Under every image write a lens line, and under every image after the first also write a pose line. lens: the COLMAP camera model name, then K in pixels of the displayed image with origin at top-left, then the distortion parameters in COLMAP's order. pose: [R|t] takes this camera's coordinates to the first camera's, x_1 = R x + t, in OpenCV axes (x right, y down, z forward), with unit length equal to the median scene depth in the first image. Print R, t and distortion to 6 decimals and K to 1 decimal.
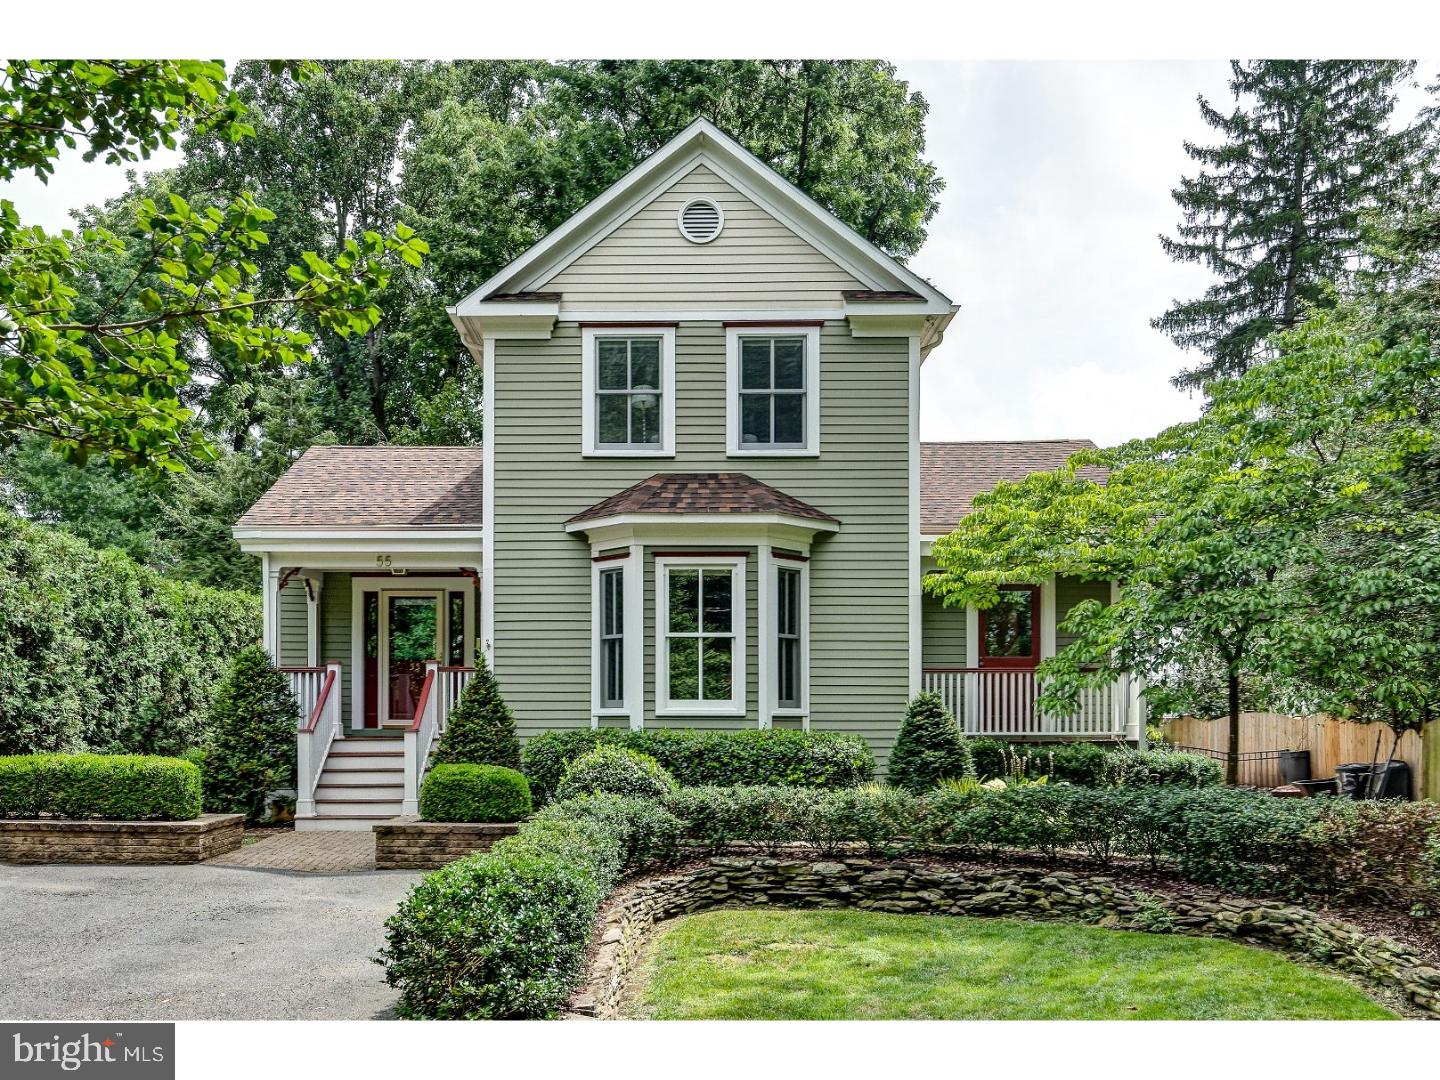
lens RADIAL K [[1325.0, 0, 719.6], [0, 1325.0, 616.9], [0, 0, 1]] dist [-0.001459, -0.001233]
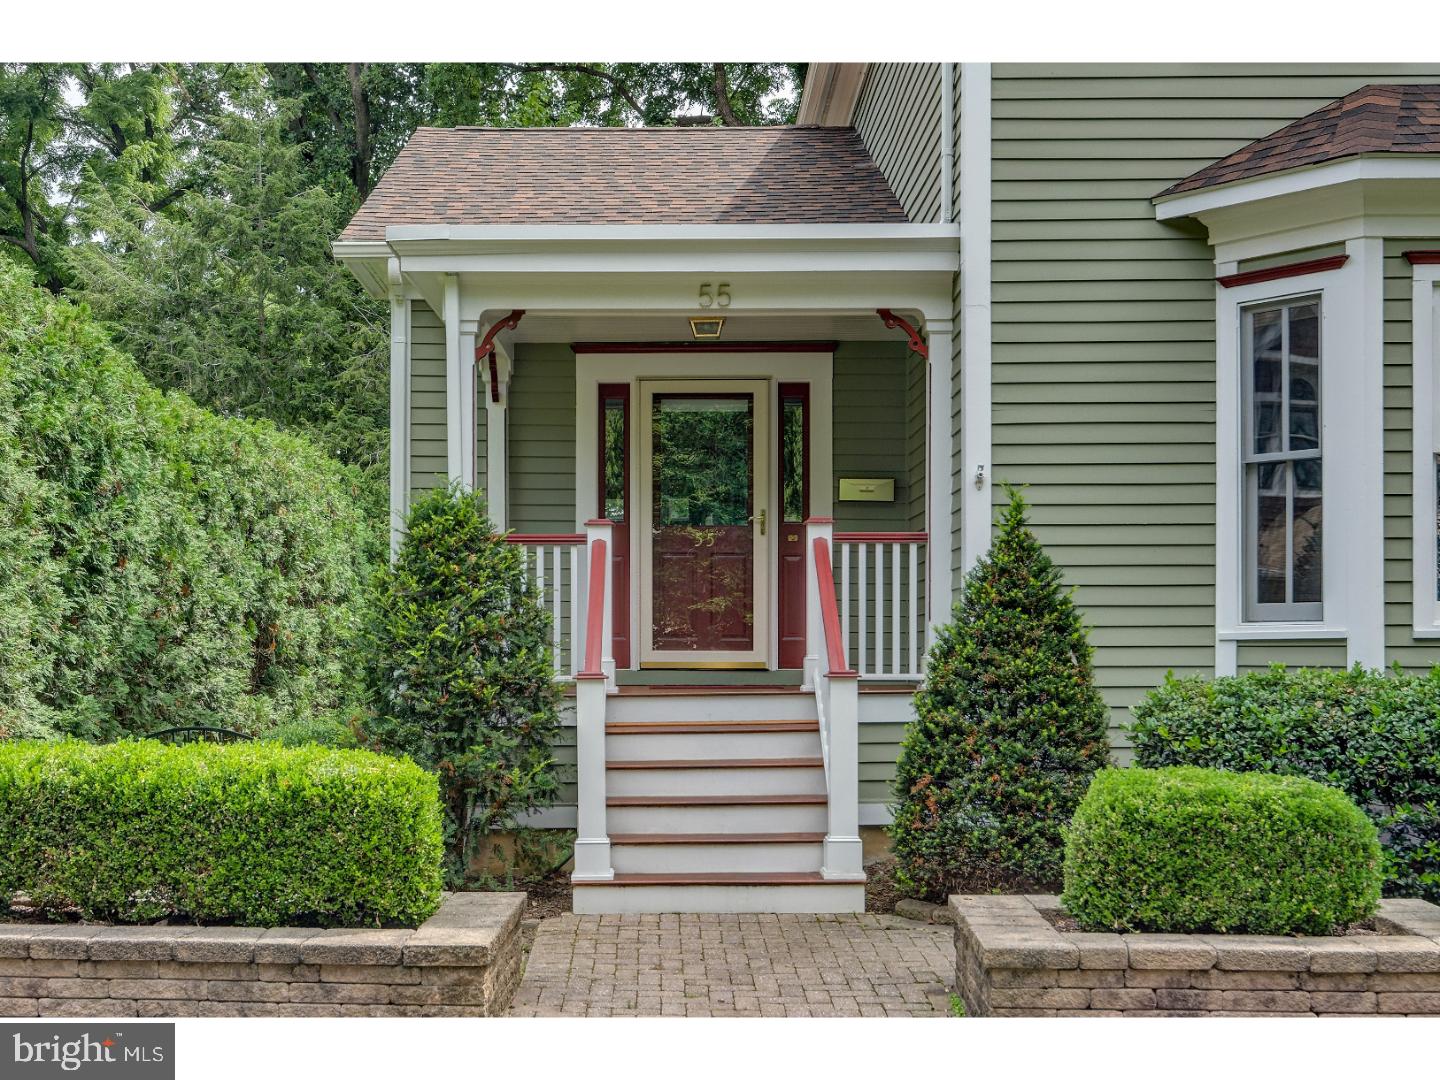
lens RADIAL K [[1749.9, 0, 720.0], [0, 1749.9, 540.0], [0, 0, 1]] dist [-0.000468, 0.007411]
pose [[0.999991, -0.002655, 0.003362, -0.253292], [0.002609, 0.999905, 0.013566, 0.032354], [-0.003398, -0.013557, 0.999902, 0.408020]]
